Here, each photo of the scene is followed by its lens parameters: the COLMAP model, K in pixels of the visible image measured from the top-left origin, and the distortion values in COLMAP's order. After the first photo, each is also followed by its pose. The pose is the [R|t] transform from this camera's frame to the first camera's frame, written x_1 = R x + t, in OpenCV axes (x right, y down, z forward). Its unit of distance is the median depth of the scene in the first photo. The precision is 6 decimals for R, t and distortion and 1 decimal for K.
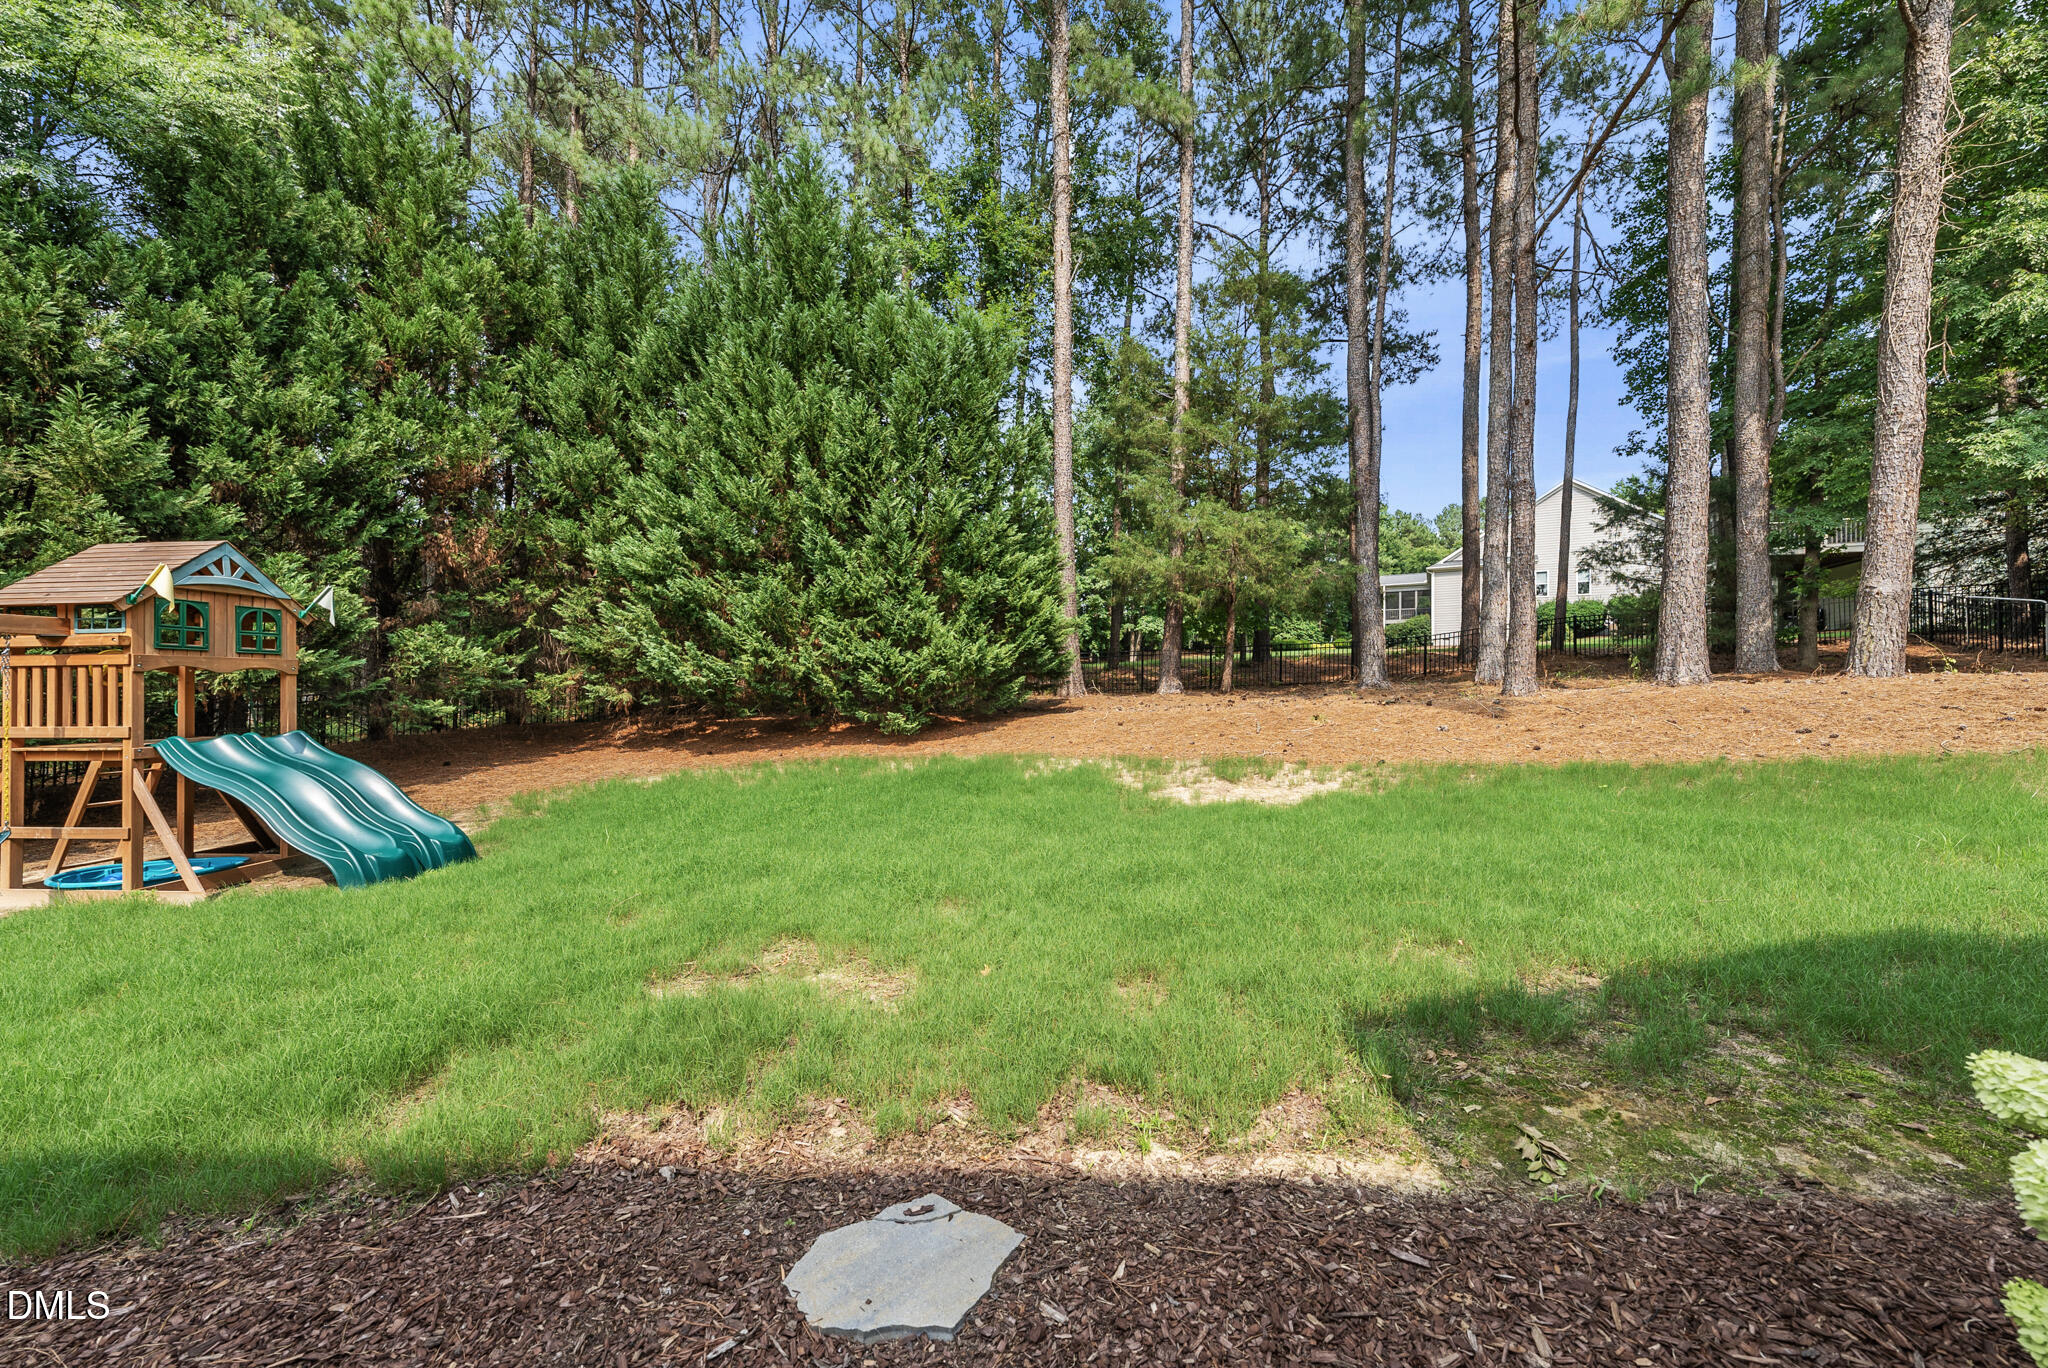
lens RADIAL K [[729.6, 0, 1027.6], [0, 729.6, 687.5], [0, 0, 1]] dist [-0.003283, 0.000672]
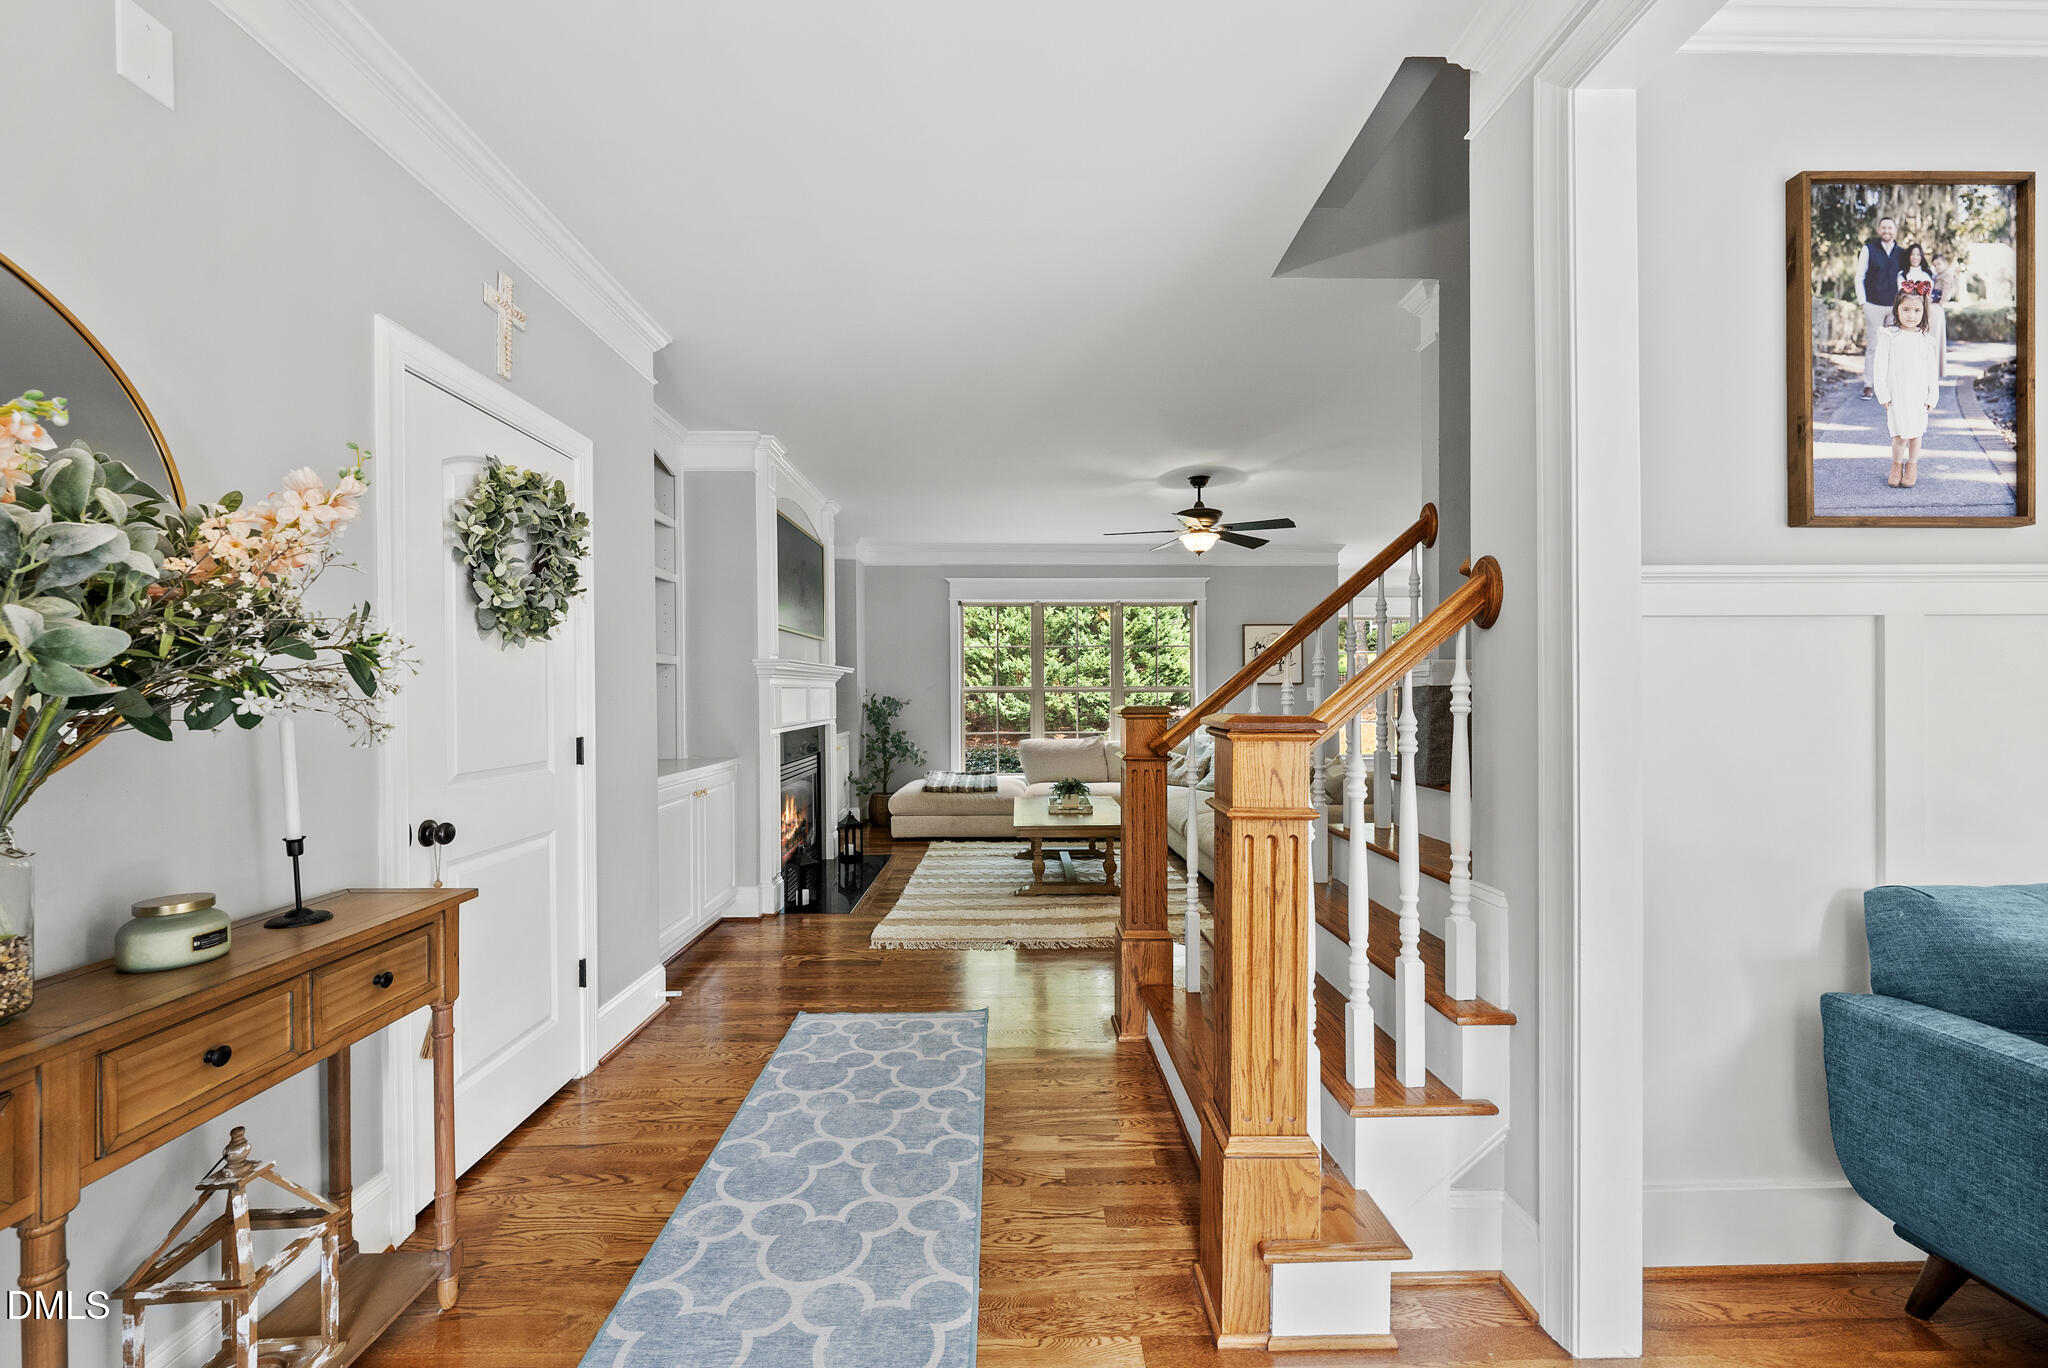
lens RADIAL K [[815.9, 0, 1022.3], [0, 815.9, 689.3], [0, 0, 1]] dist [0.000217, -0.000391]
pose [[0.998494, -0.013793, 0.053099, -0.535257], [0.013276, 0.999861, 0.010065, -0.092807], [-0.053231, -0.009345, 0.998539, -1.085310]]
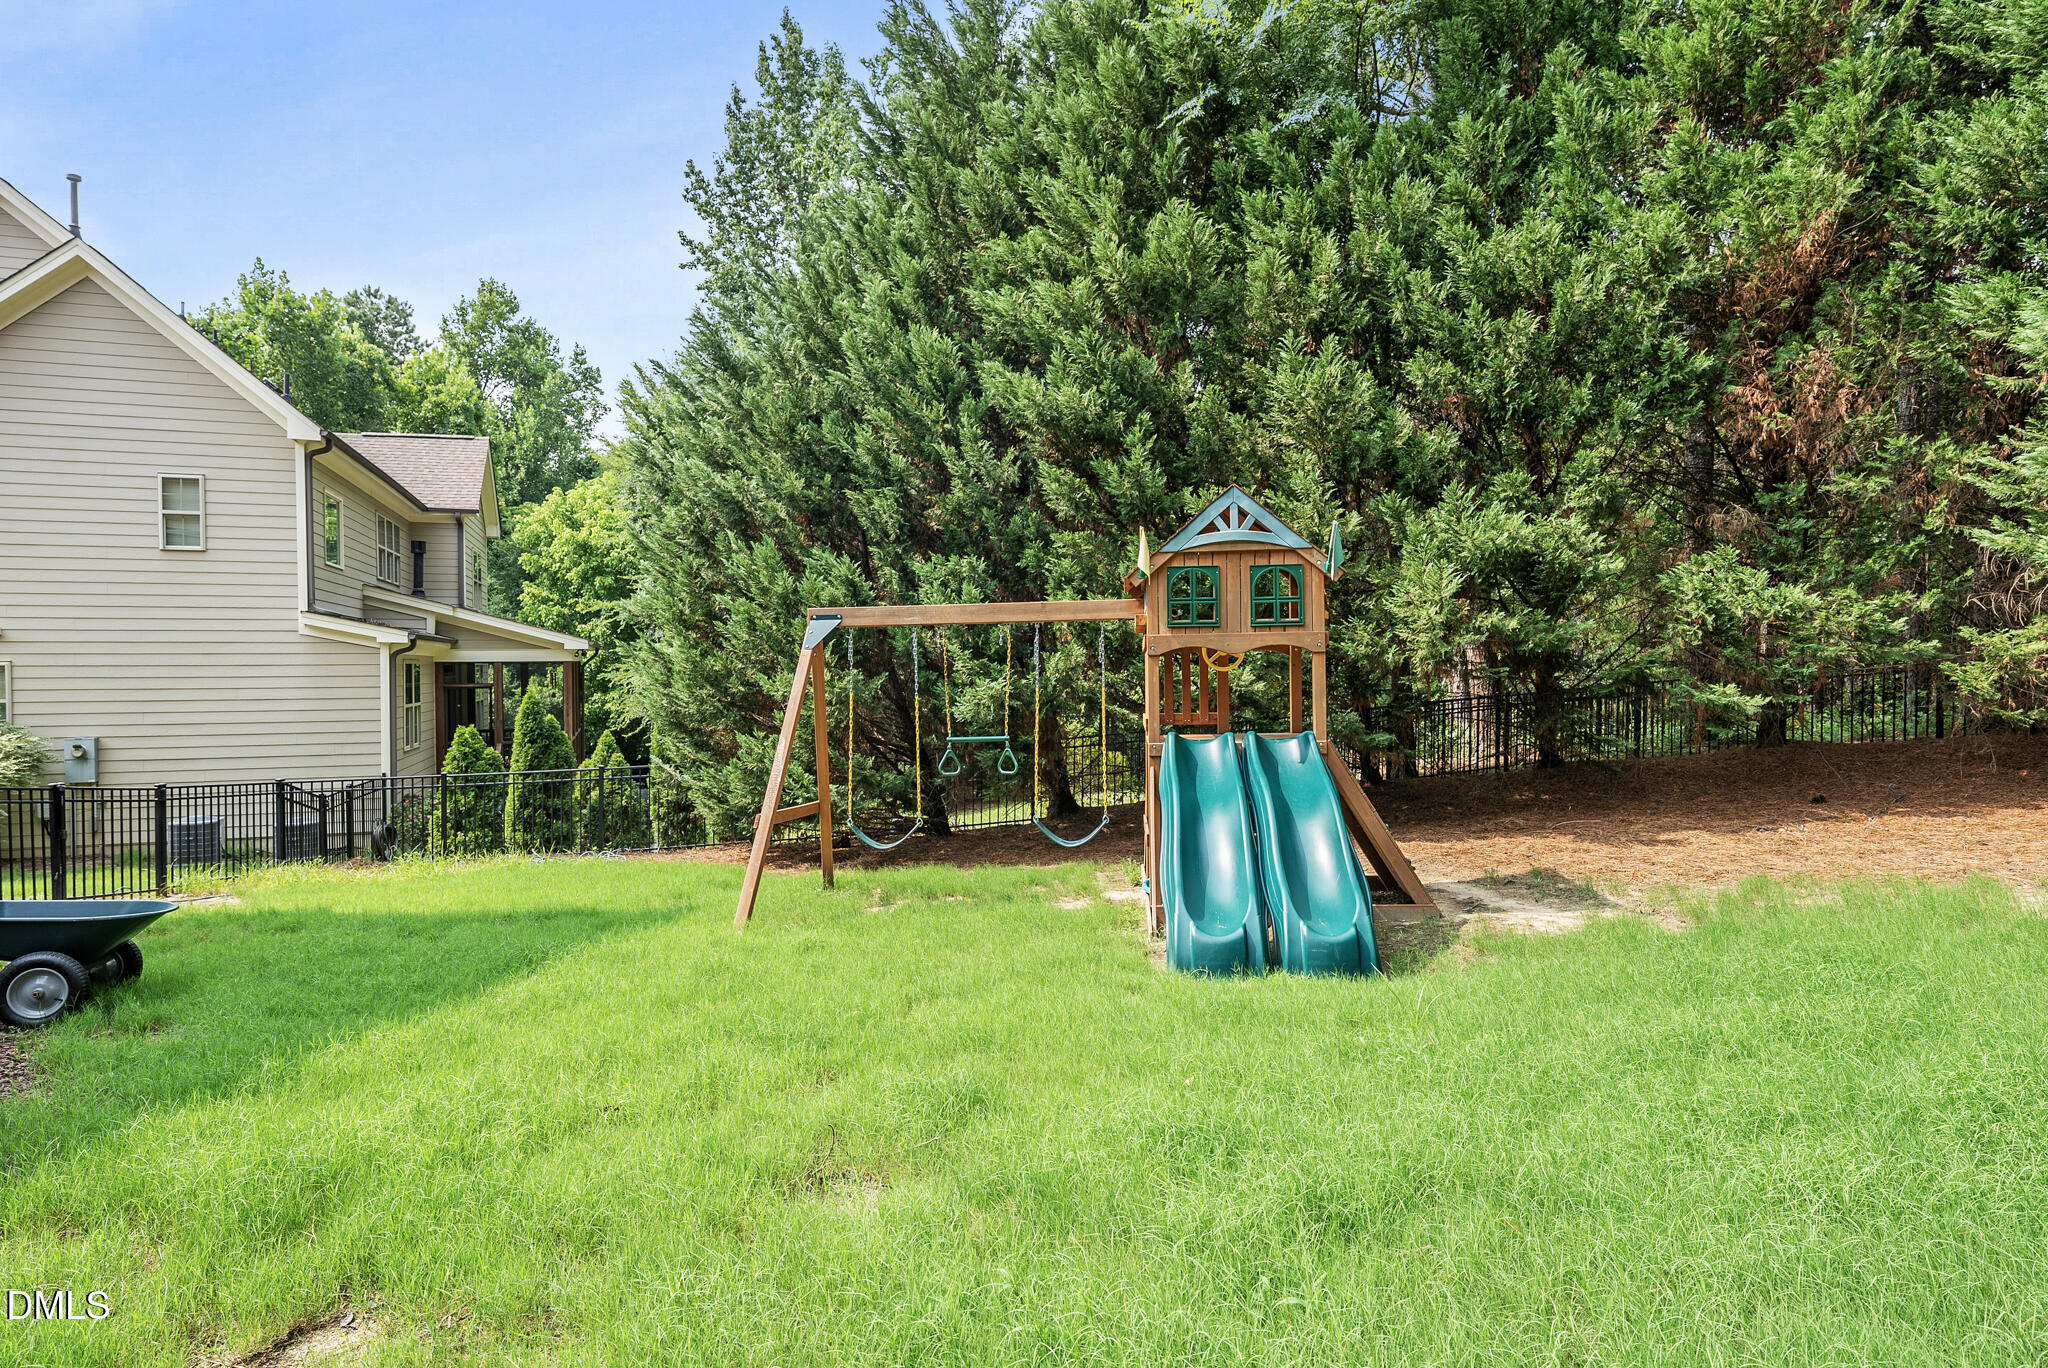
lens RADIAL K [[1147.5, 0, 1013.5], [0, 1147.5, 673.0], [0, 0, 1]] dist [0.007728, -0.002169]
pose [[-0.004944, -0.001331, -0.999987, 0.071699], [0.018605, 0.999826, -0.001423, -0.000826], [0.999815, -0.018612, -0.004919, 0.416039]]
